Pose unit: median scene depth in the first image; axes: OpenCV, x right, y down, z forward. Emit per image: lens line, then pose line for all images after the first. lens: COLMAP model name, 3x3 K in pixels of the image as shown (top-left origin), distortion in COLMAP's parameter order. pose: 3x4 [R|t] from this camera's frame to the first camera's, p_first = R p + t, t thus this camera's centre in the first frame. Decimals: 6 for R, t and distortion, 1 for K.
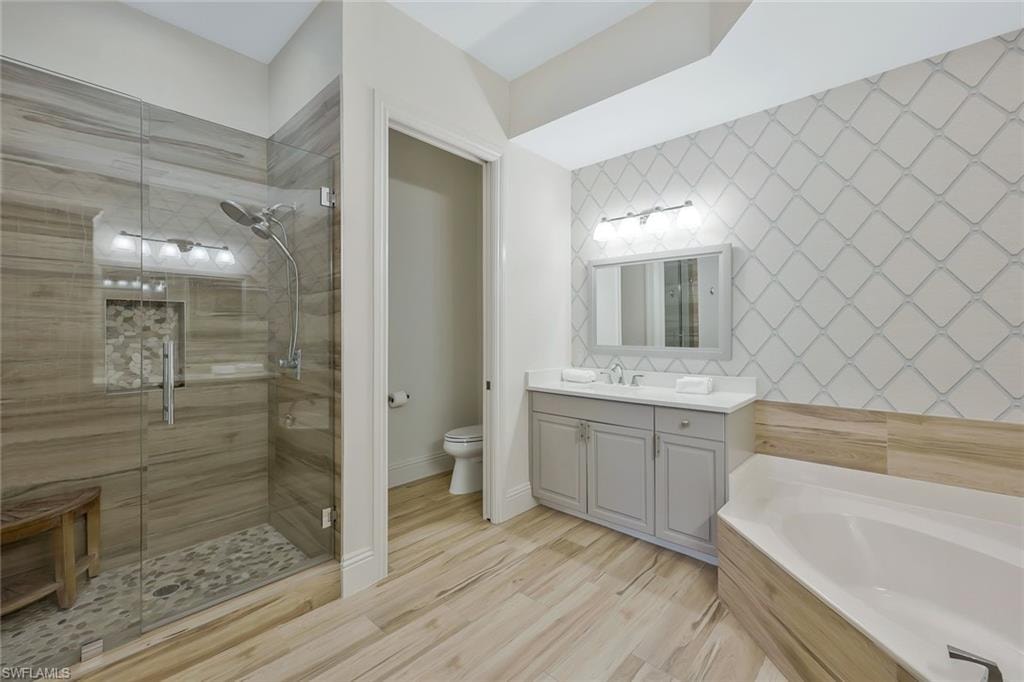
lens RADIAL K [[424.3, 0, 512.0], [0, 424.3, 327.0], [0, 0, 1]] dist [-0.004106, -0.000158]
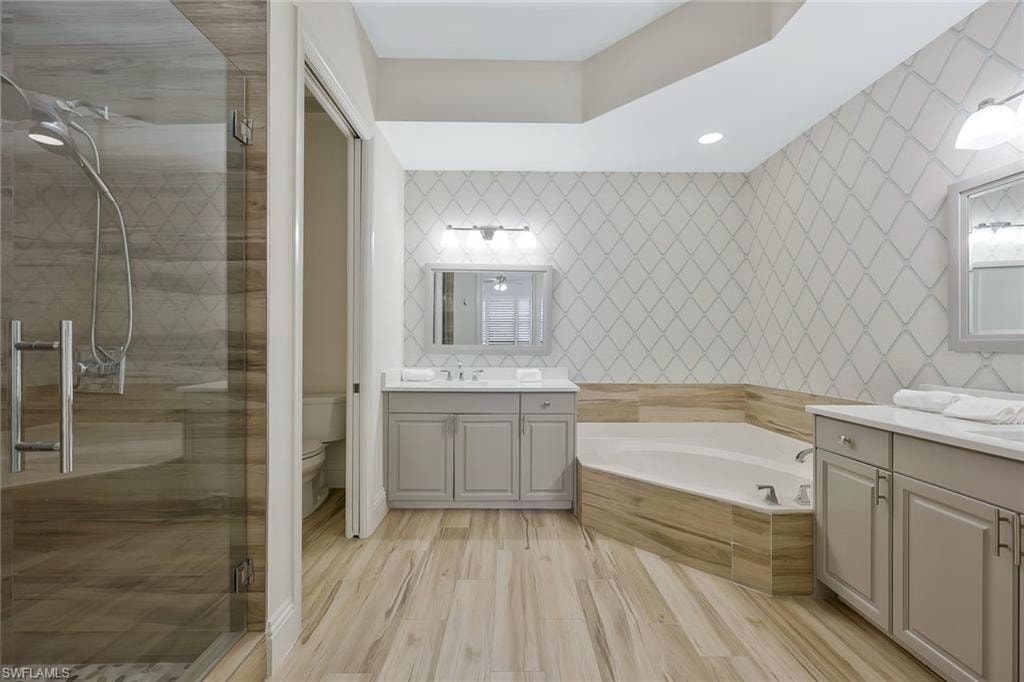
lens RADIAL K [[421.6, 0, 512.0], [0, 421.6, 341.0], [0, 0, 1]] dist [0.001867, 0.000089]
pose [[0.727375, 0.007382, 0.686200, -0.491892], [-0.015667, 0.999860, 0.005850, 0.031391], [-0.686061, -0.015006, 0.727389, 0.141993]]
